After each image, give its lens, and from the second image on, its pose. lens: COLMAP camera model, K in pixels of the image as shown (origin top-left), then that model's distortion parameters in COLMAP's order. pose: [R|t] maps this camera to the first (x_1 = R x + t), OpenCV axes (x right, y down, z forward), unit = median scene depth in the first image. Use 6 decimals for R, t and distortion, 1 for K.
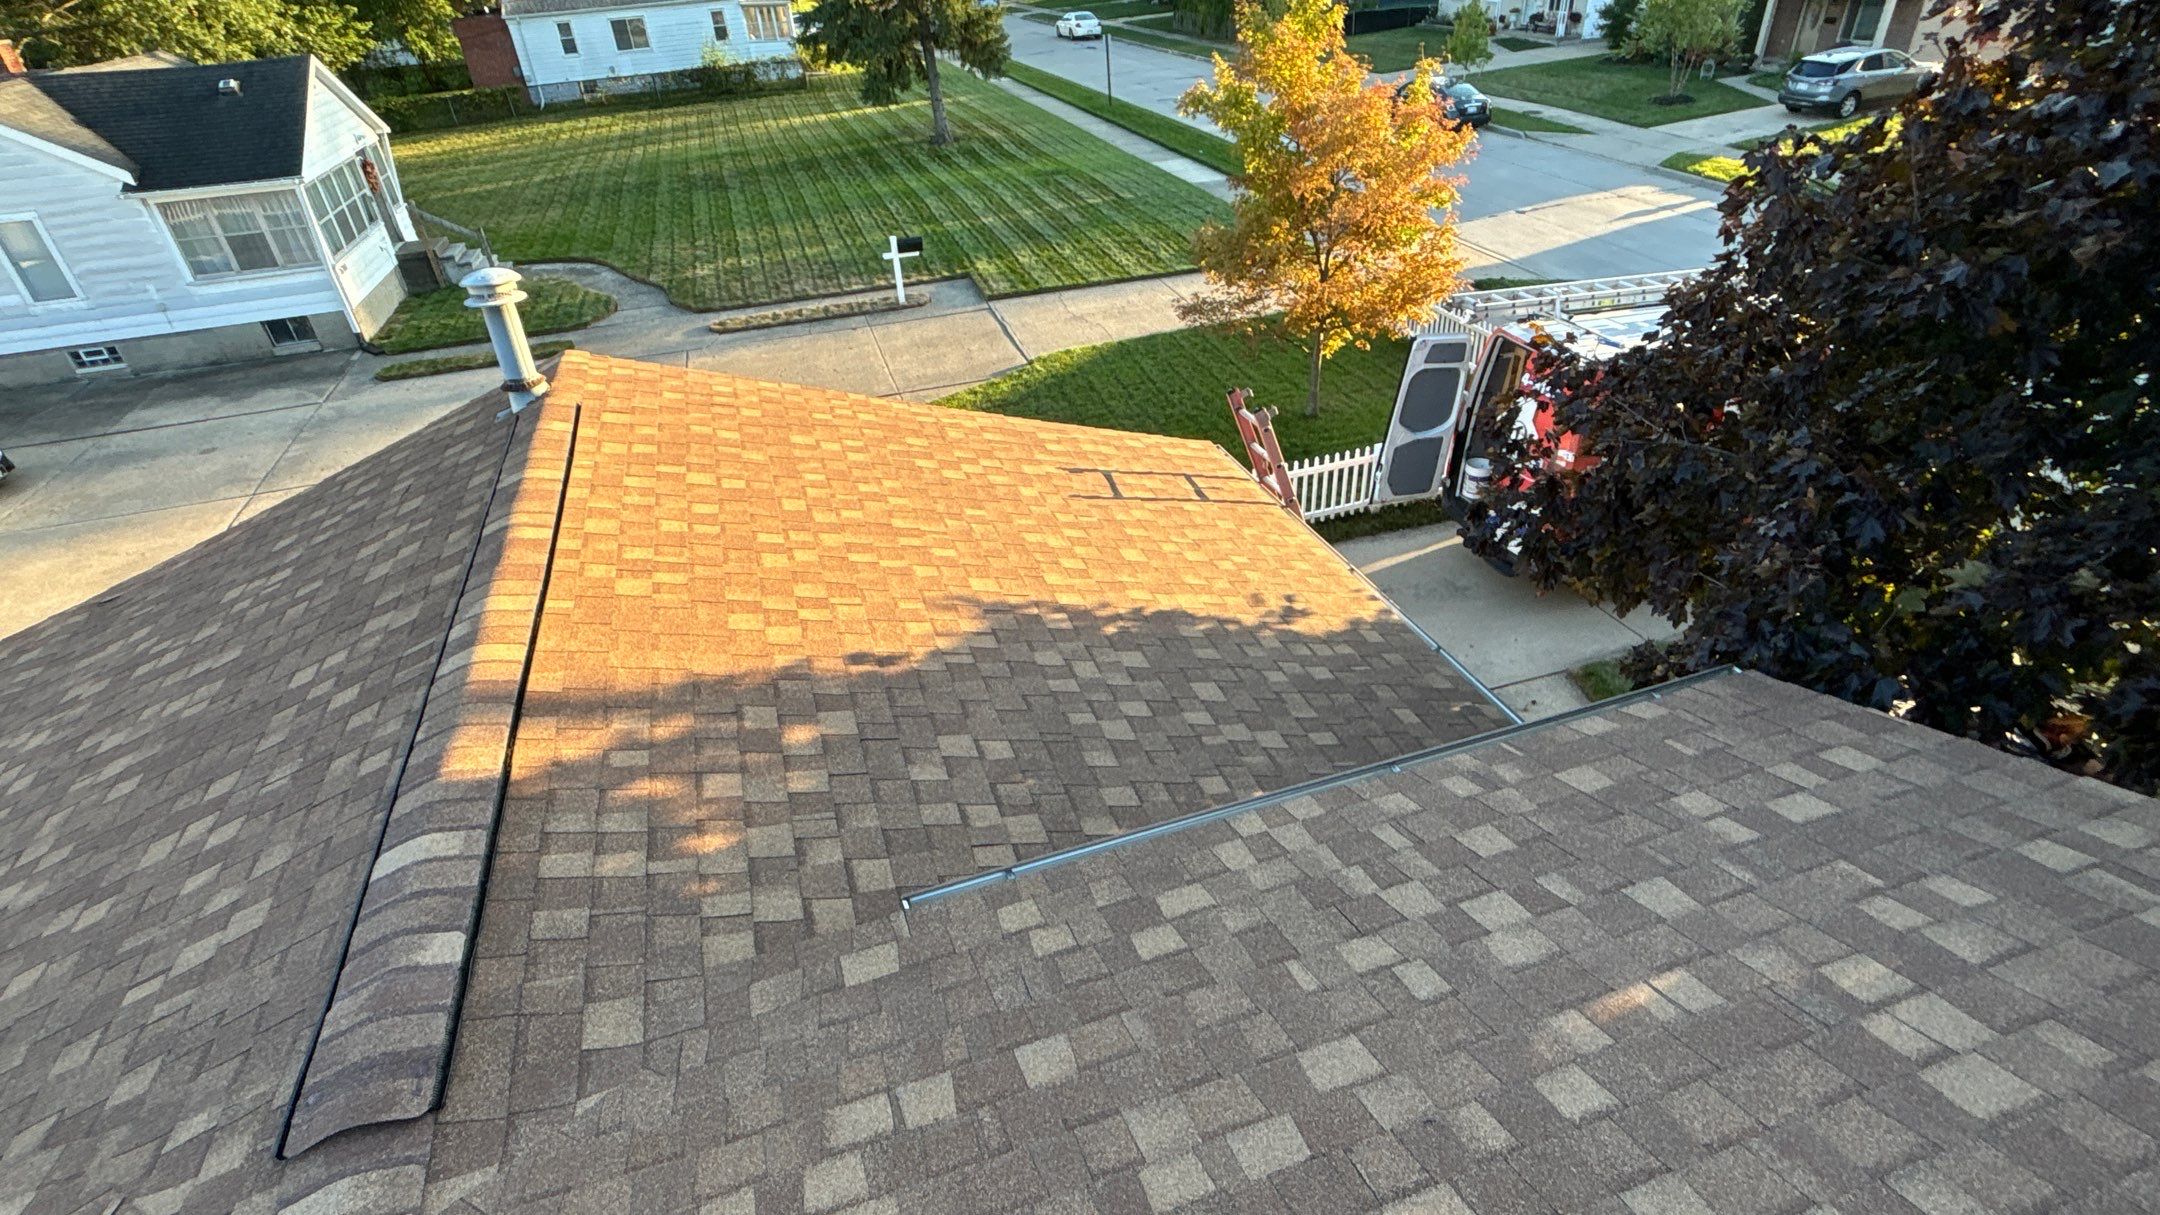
lens RADIAL K [[1063.4, 0, 1080.1], [0, 1063.4, 607.2], [0, 0, 1]] dist [-0.001616, -0.000006]
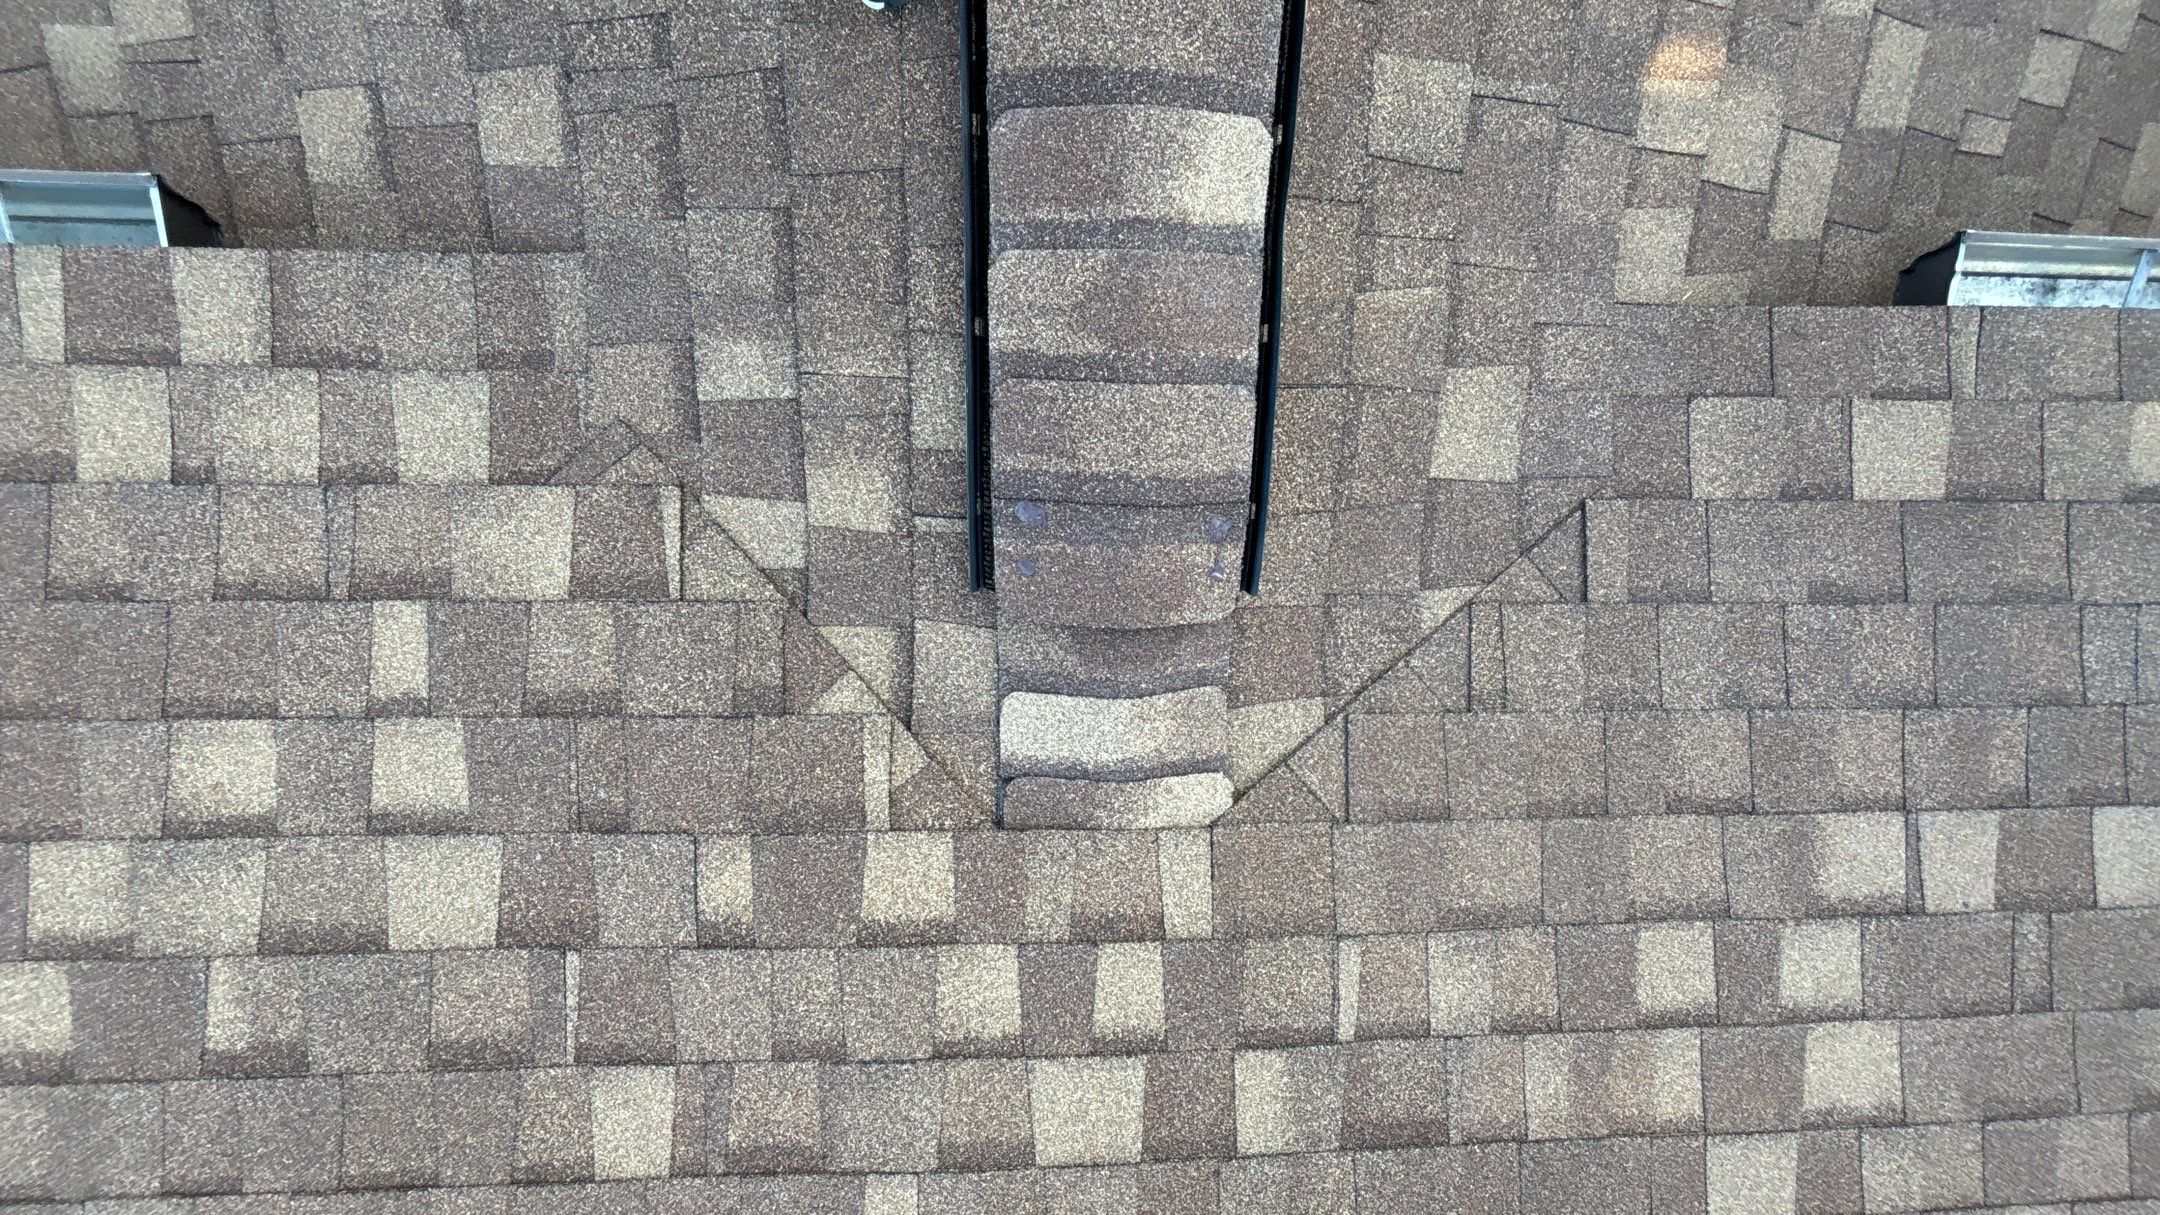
lens RADIAL K [[839.7, 0, 1072.5], [0, 839.7, 610.0], [0, 0, 1]] dist [-0.002451, -0.000352]
pose [[0.940421, 0.267960, 0.209299, -0.776553], [-0.275255, 0.238610, 0.931289, 0.092715], [0.199608, -0.933415, 0.298151, 0.846952]]
